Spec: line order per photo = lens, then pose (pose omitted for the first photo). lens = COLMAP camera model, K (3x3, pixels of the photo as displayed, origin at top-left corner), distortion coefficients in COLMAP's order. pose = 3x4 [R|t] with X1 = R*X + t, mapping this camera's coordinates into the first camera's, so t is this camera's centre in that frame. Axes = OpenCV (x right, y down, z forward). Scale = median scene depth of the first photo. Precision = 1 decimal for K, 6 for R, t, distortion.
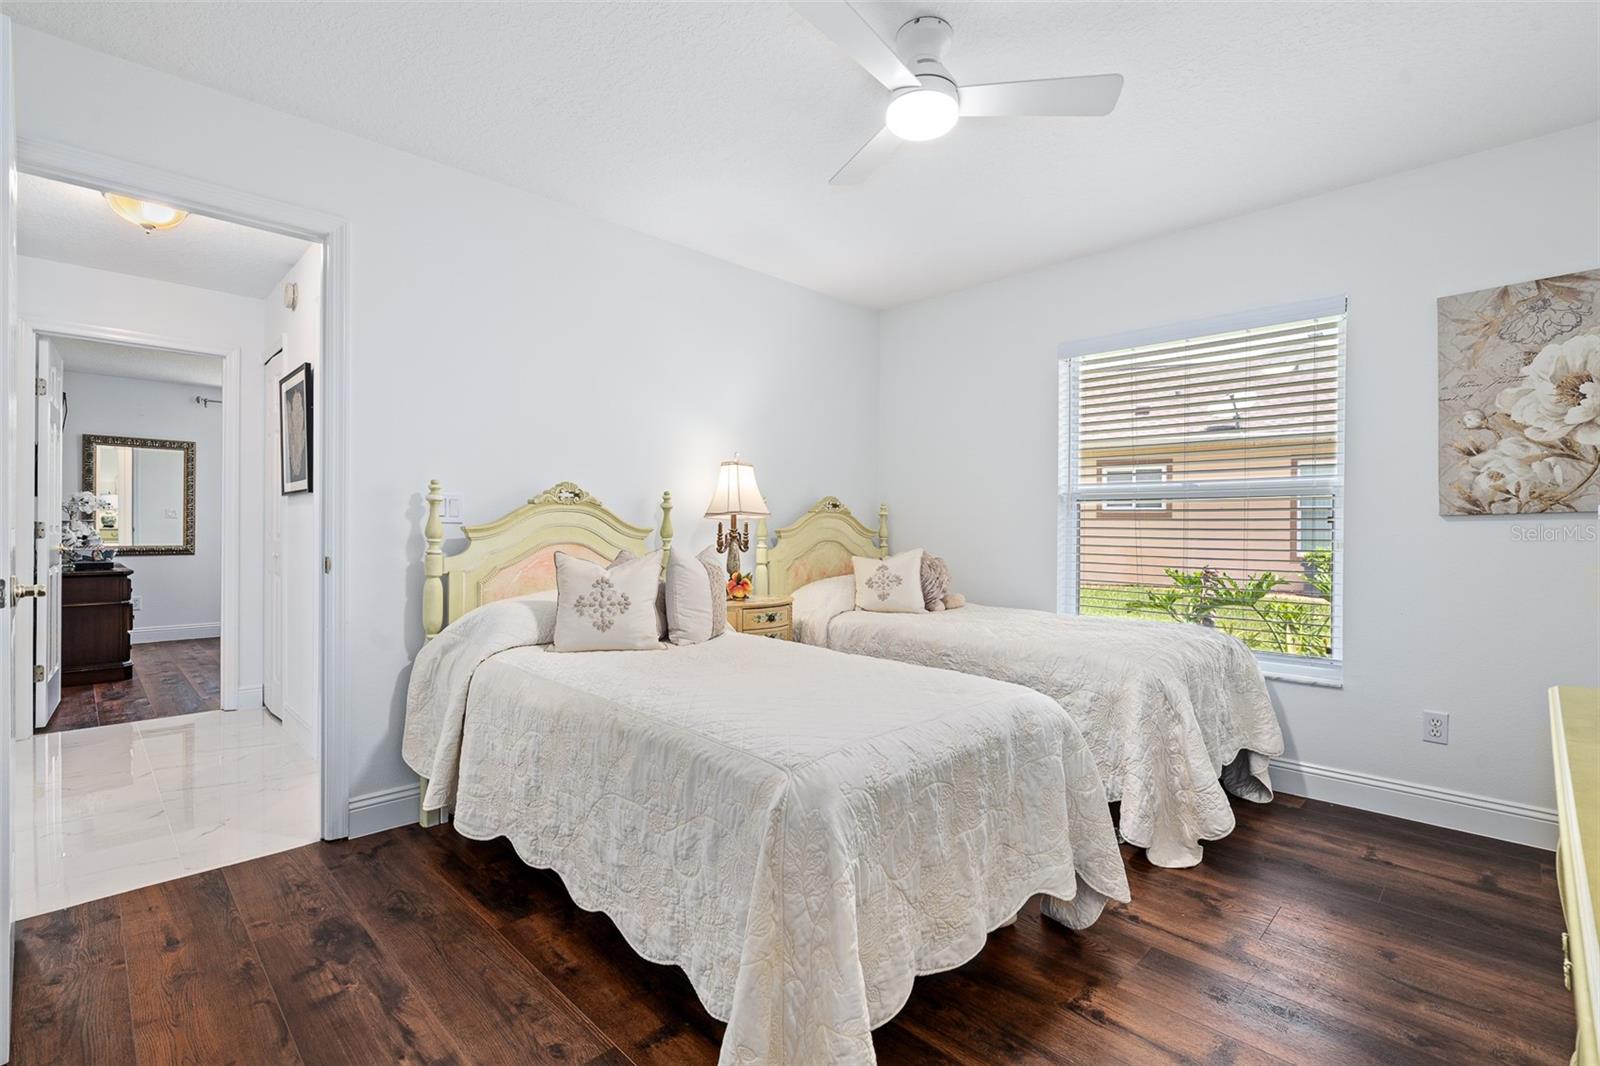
lens RADIAL K [[723.0, 0, 791.3], [0, 723.0, 525.9], [0, 0, 1]] dist [0.000928, 0.000194]
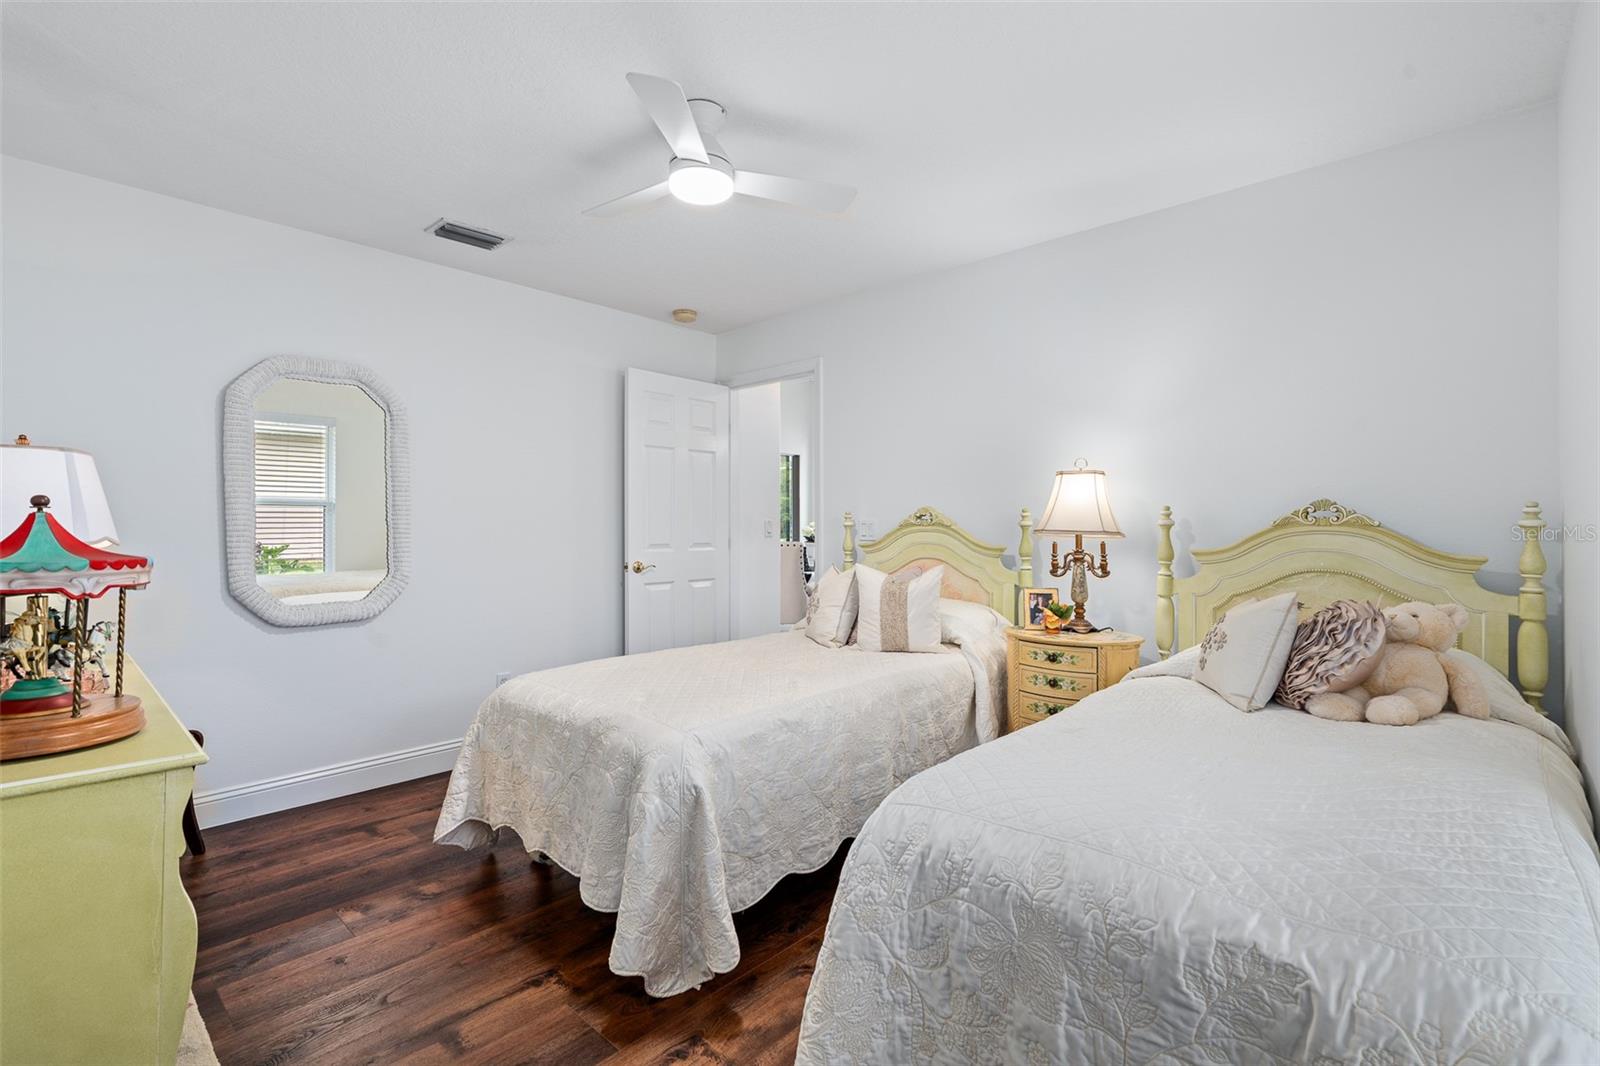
lens RADIAL K [[723.0, 0, 790.9], [0, 723.0, 535.6], [0, 0, 1]] dist [0.000928, 0.000194]
pose [[0.030037, -0.015047, -0.999436, 0.759439], [-0.010958, 0.999822, -0.015382, 0.005539], [0.999489, 0.011414, 0.029867, 0.663783]]
